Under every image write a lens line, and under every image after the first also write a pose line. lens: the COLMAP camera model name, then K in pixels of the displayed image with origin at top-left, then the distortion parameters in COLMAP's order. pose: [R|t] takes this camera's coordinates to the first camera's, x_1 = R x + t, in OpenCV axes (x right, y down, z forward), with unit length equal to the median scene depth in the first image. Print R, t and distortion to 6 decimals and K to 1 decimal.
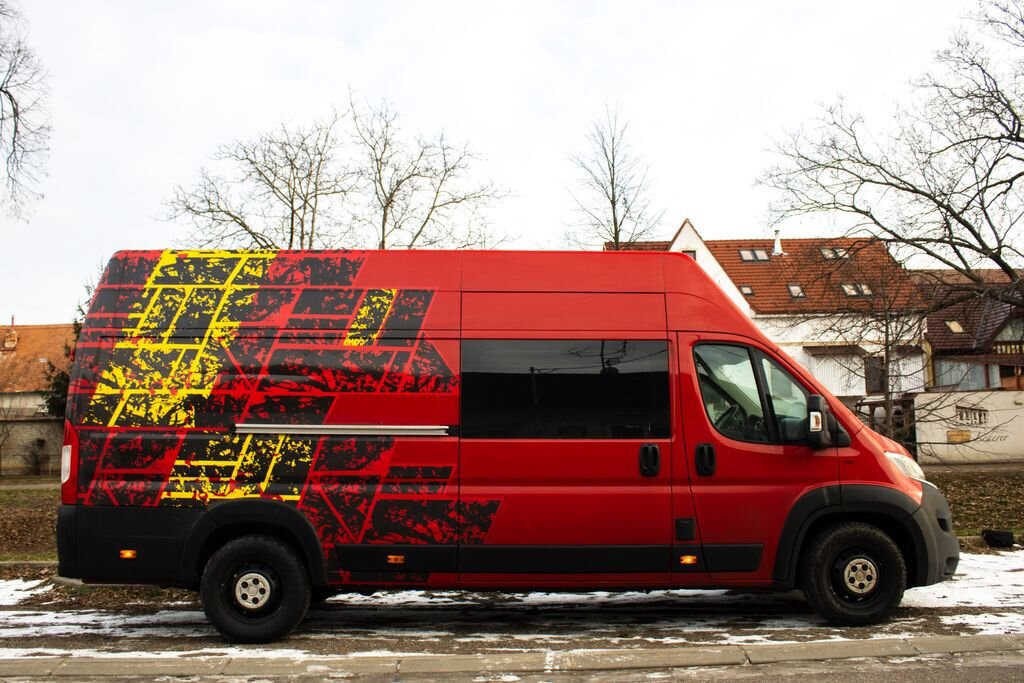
lens RADIAL K [[936.8, 0, 513.1], [0, 936.8, 345.4], [0, 0, 1]] dist [-0.133800, 0.030953]
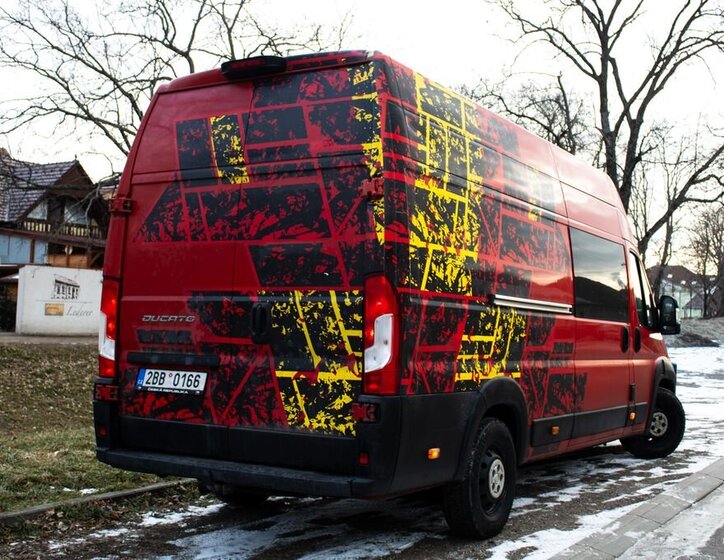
lens RADIAL K [[955.7, 0, 329.6], [0, 955.7, 311.2], [0, 0, 1]] dist [-0.036551, 0.000000]
pose [[0.566644, 0.037175, 0.823124, -1.133887], [-0.126086, 0.991128, 0.042035, 0.081746], [-0.814259, -0.127603, 0.566304, 0.604361]]
